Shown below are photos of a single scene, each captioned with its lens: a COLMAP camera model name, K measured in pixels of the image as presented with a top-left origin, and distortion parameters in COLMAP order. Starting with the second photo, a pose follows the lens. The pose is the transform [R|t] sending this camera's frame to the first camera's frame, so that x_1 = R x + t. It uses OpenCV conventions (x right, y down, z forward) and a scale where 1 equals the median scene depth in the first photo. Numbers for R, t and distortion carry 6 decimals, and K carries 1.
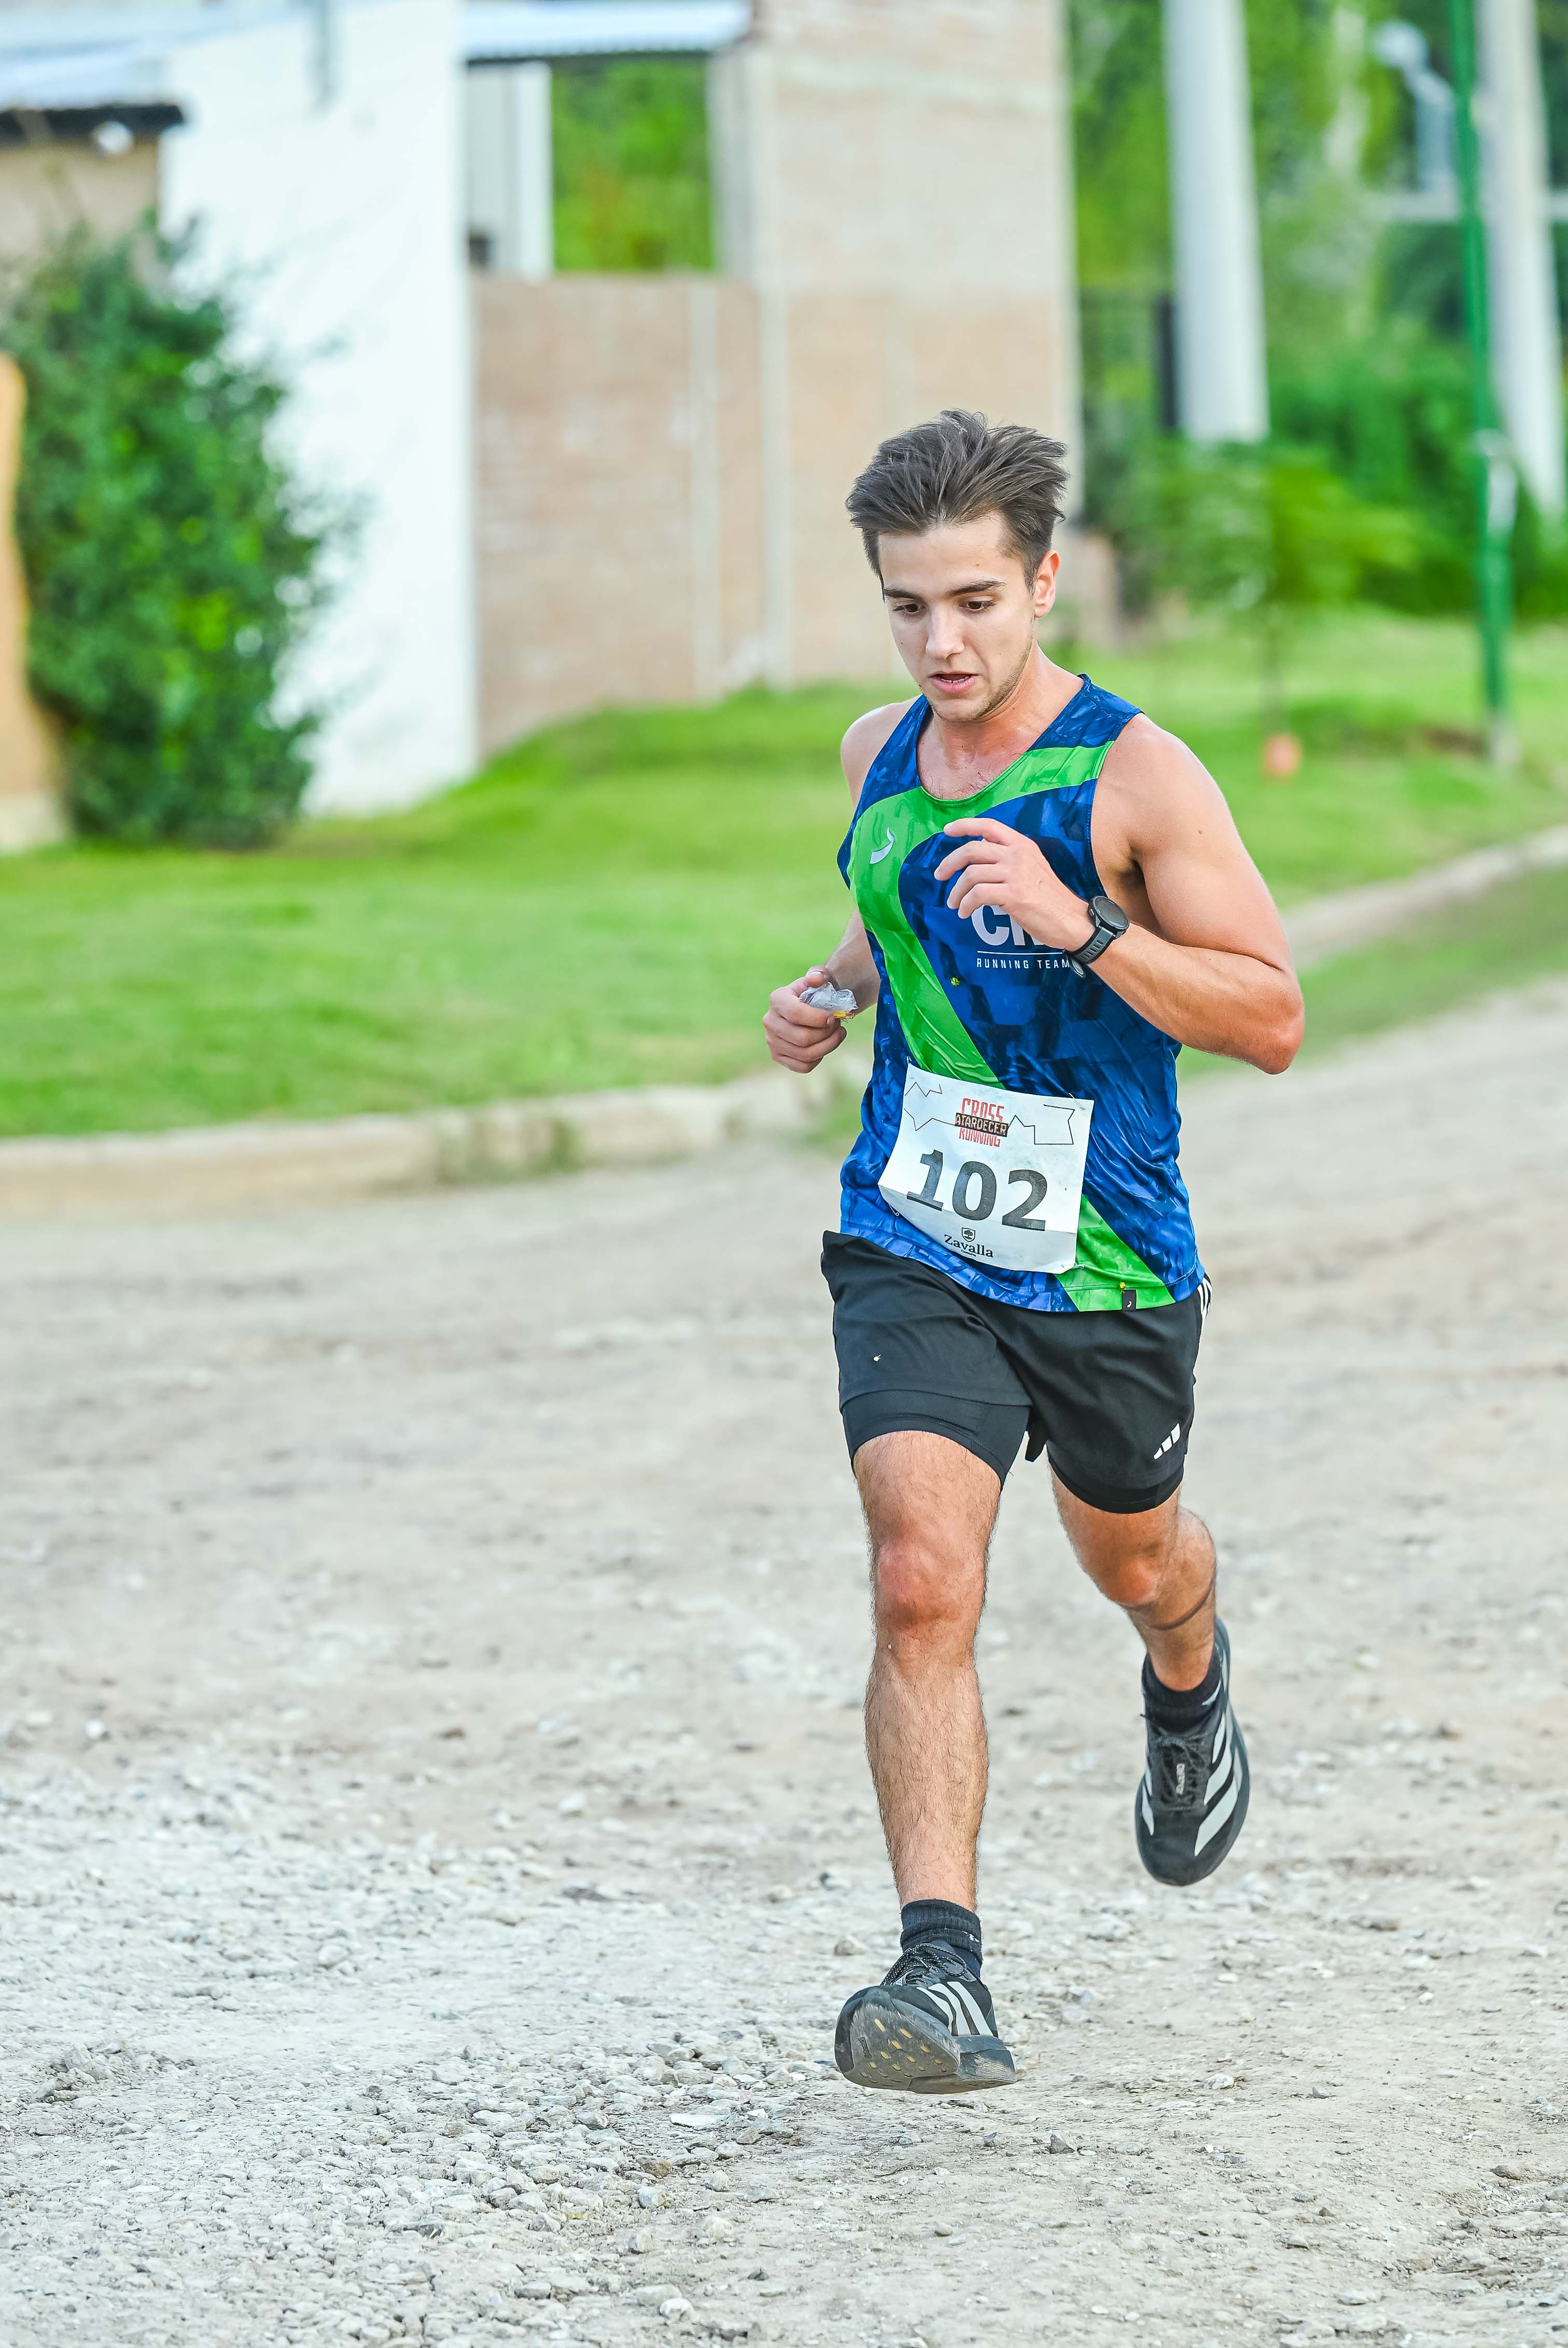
lens RADIAL K [[10750.0, 0, 784.0], [0, 10750.0, 1174.0], [0, 0, 1]] dist [-1.744954, 6.490546]
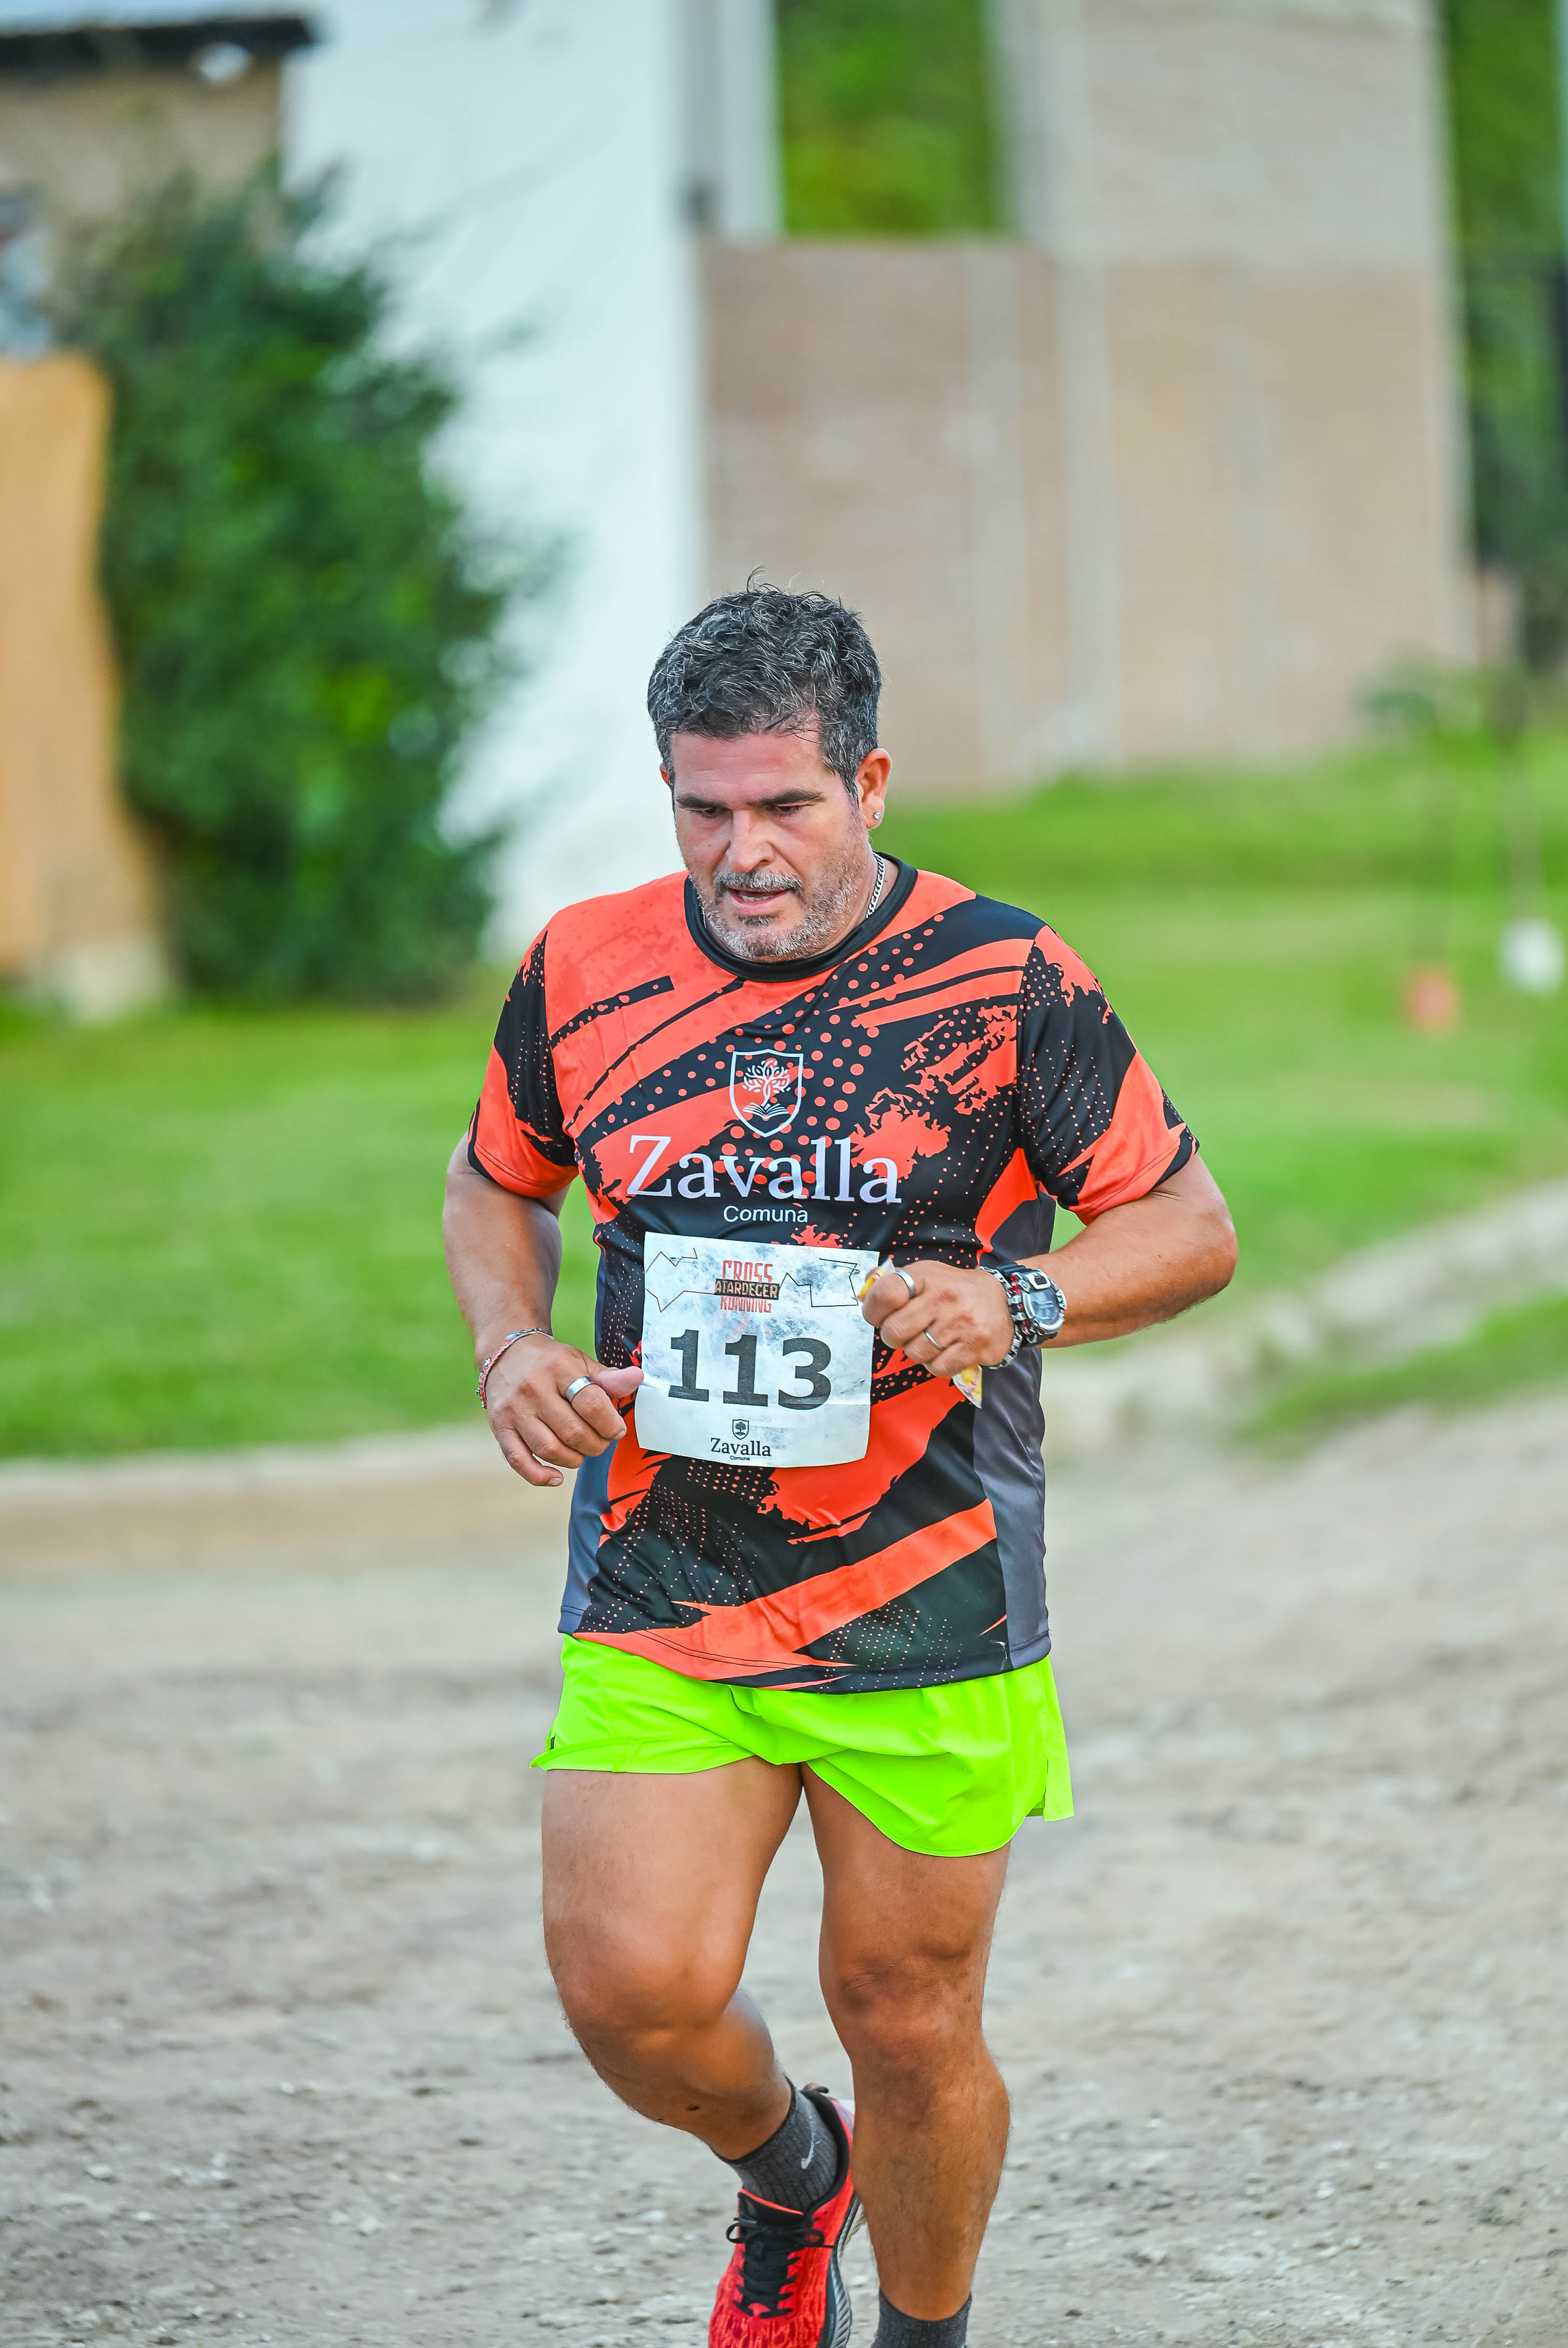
lens RADIAL K [[13360.0, 0, 784.0], [0, 13360.0, 1174.0], [0, 0, 1]] dist [-2.397853, -15.731225]
pose [[0.999740, -0.012345, -0.019152, -0.013503], [0.012073, 0.999826, -0.014221, -0.010525], [0.019324, 0.013986, 0.999715, 0.134388]]
